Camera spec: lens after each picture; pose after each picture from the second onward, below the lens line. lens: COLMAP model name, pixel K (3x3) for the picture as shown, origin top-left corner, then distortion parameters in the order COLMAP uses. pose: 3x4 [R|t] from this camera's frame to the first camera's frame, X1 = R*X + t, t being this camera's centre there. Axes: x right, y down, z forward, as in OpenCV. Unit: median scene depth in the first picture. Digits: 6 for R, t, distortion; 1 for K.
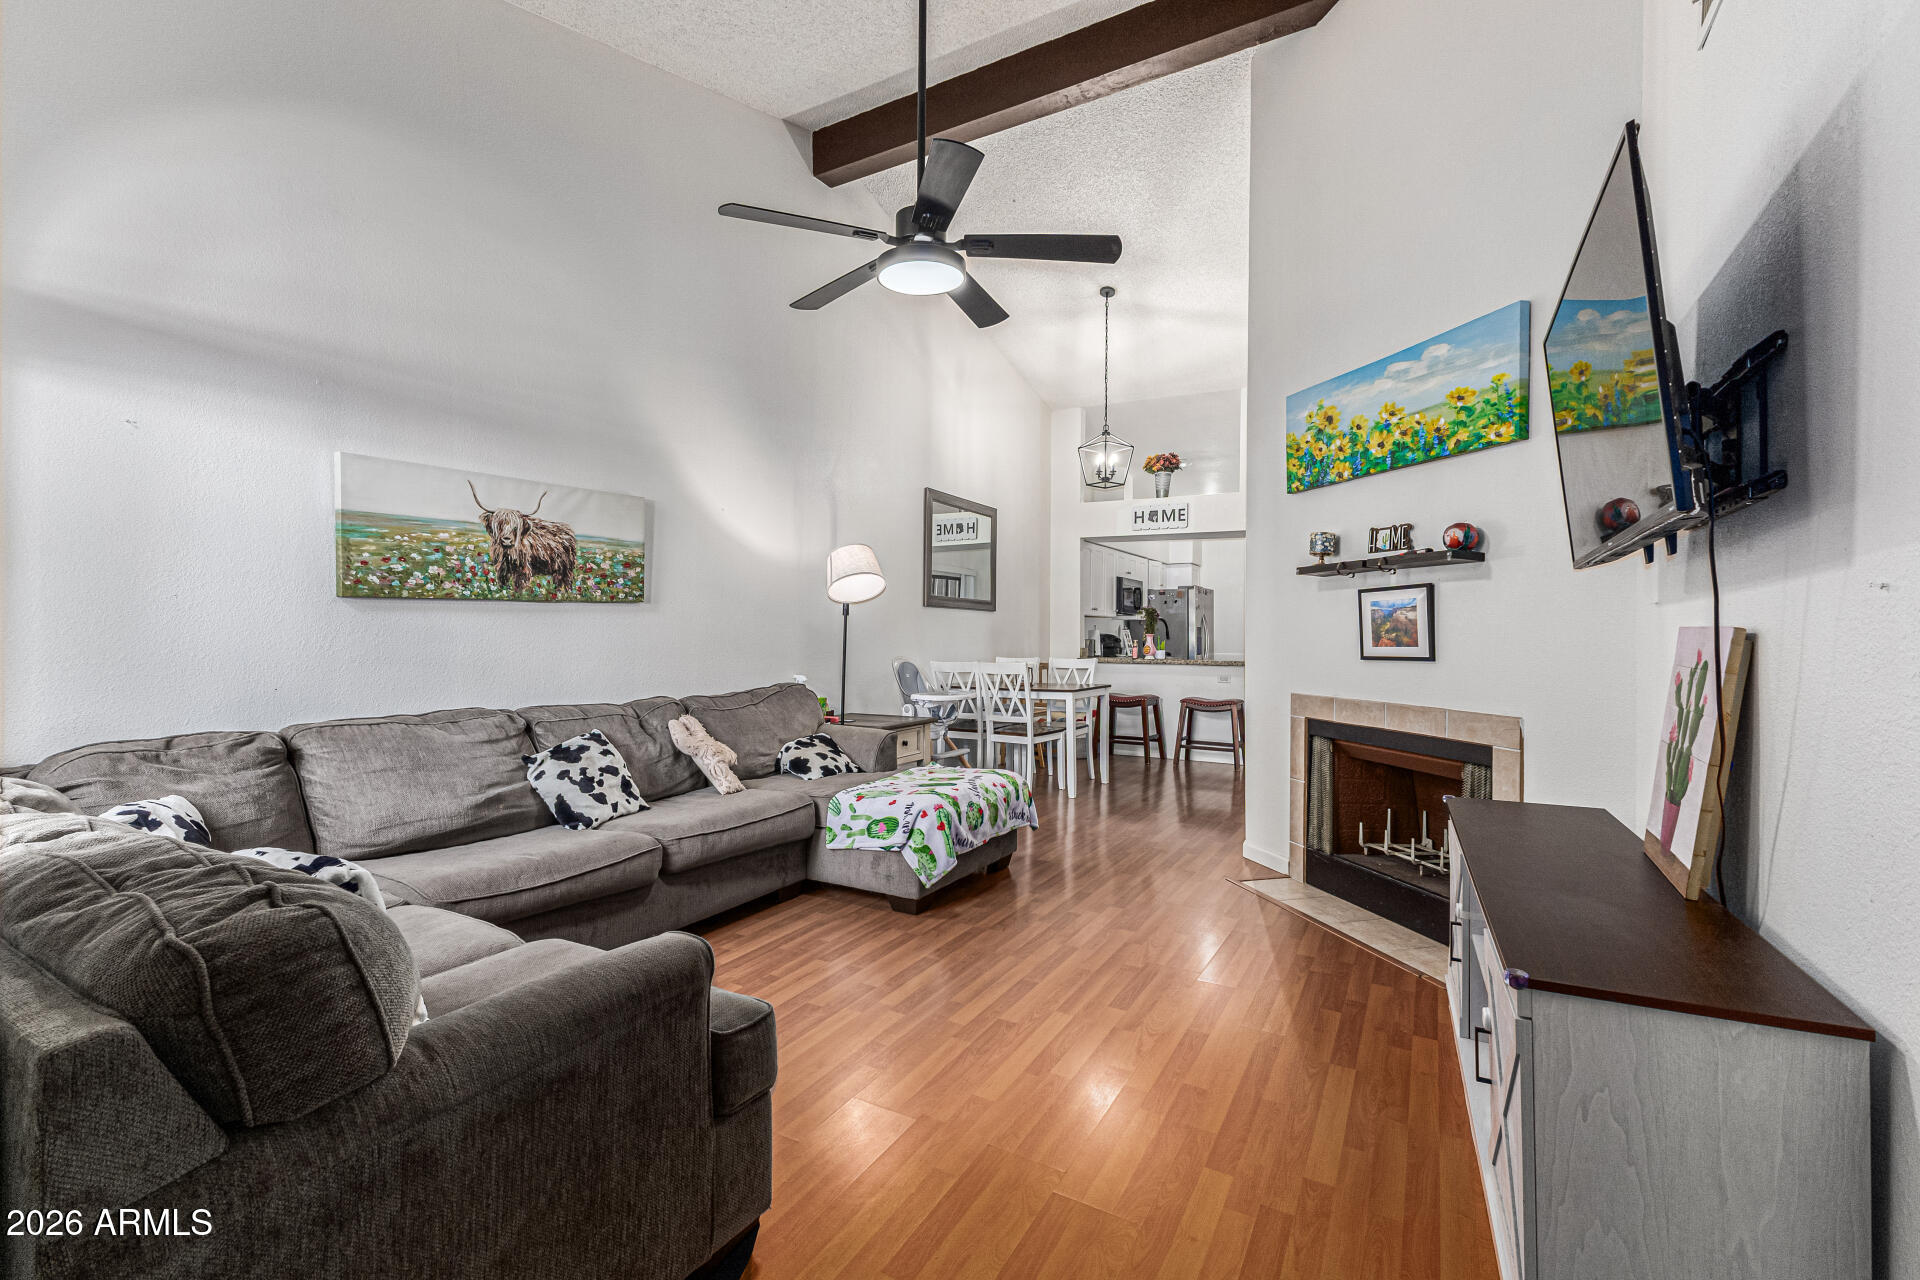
lens RADIAL K [[843.0, 0, 956.8], [0, 843.0, 637.1], [0, 0, 1]] dist [0.013214, 0.000386]
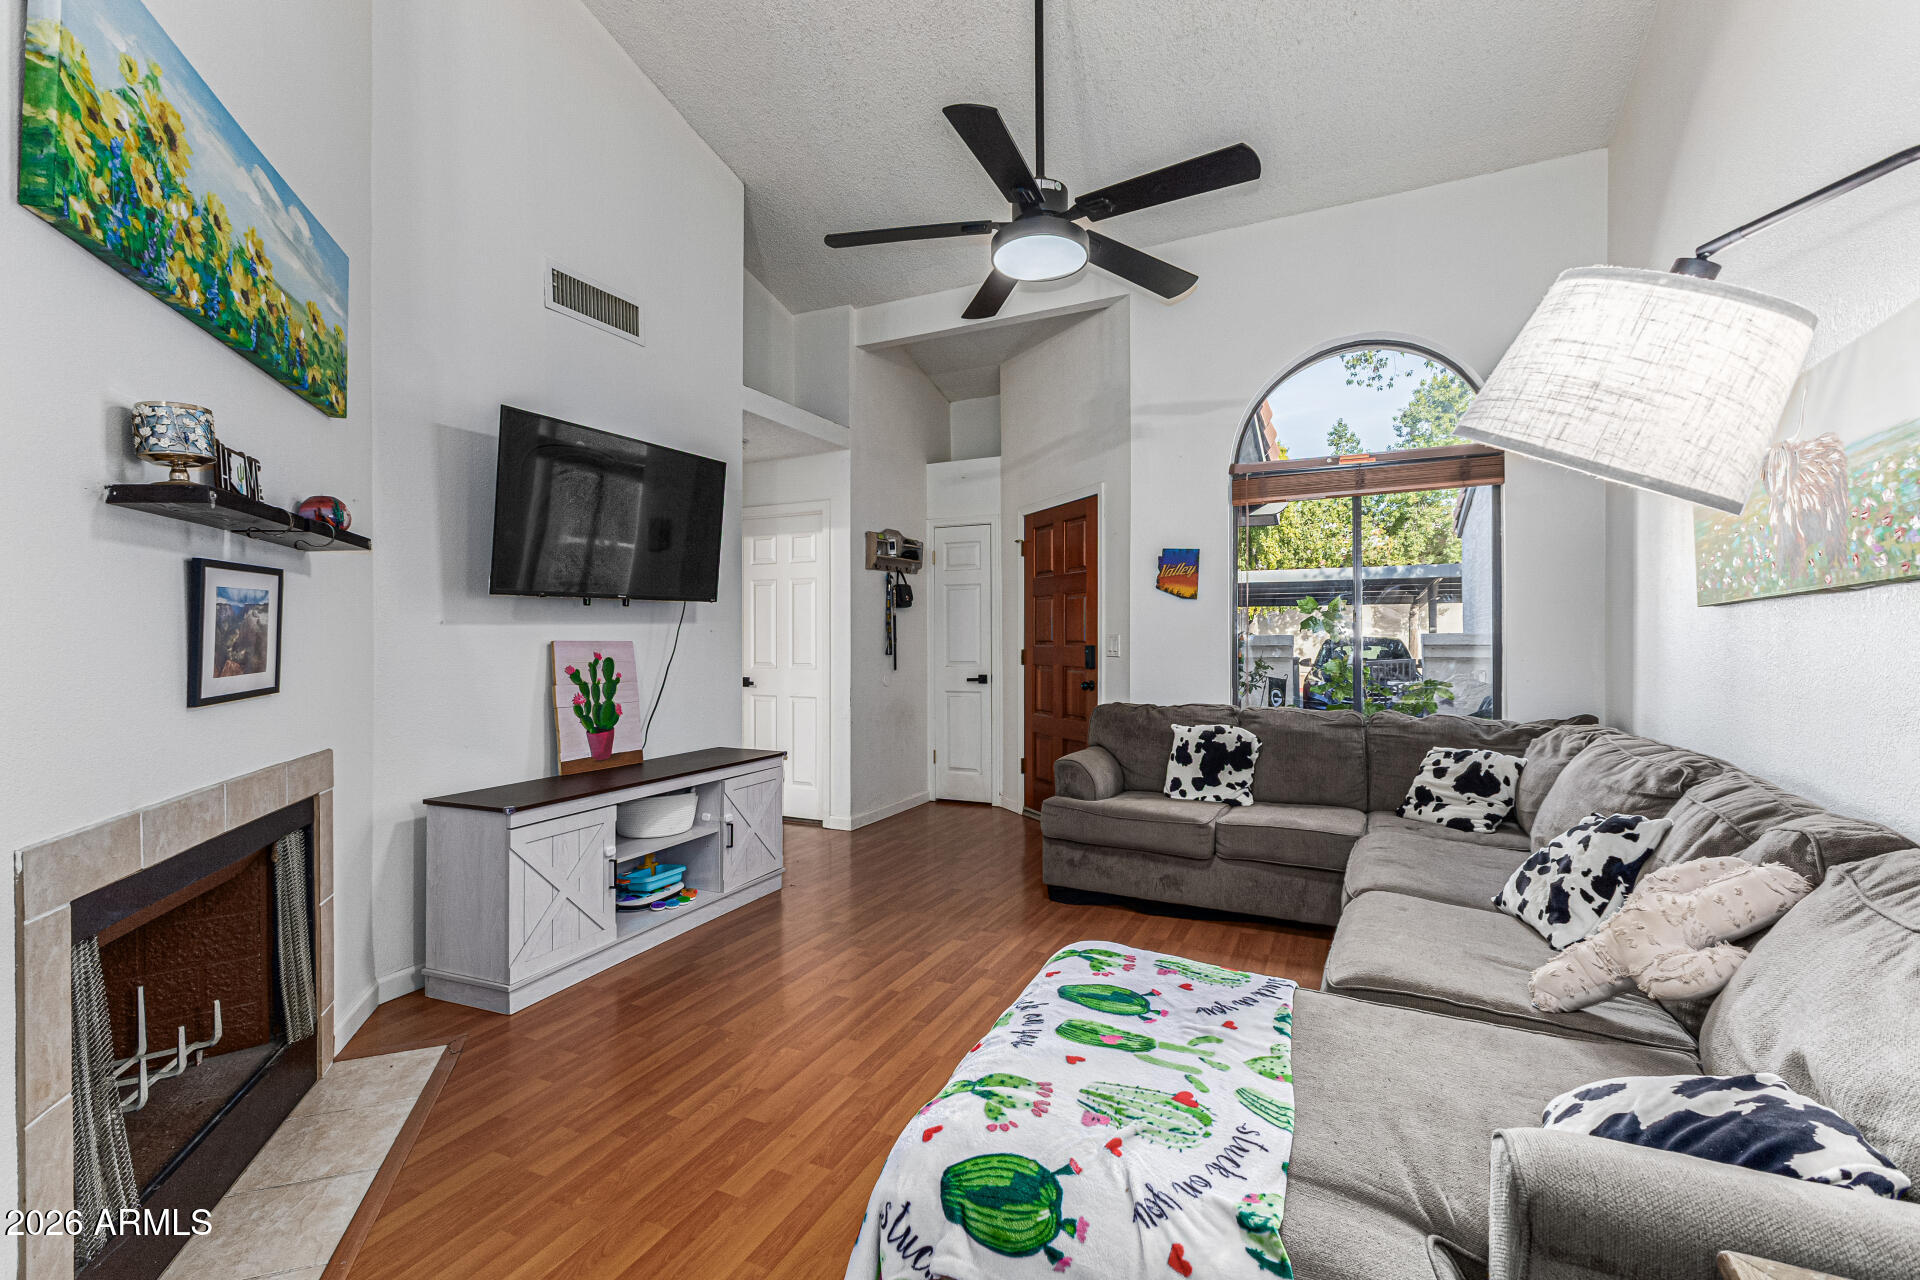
lens RADIAL K [[843.0, 0, 953.2], [0, 843.0, 635.6], [0, 0, 1]] dist [0.013214, 0.000386]
pose [[-0.997547, -0.001144, -0.069983, 0.099808], [-0.001410, 0.999992, 0.003739, -0.017066], [0.069979, 0.003829, -0.997541, 1.648598]]
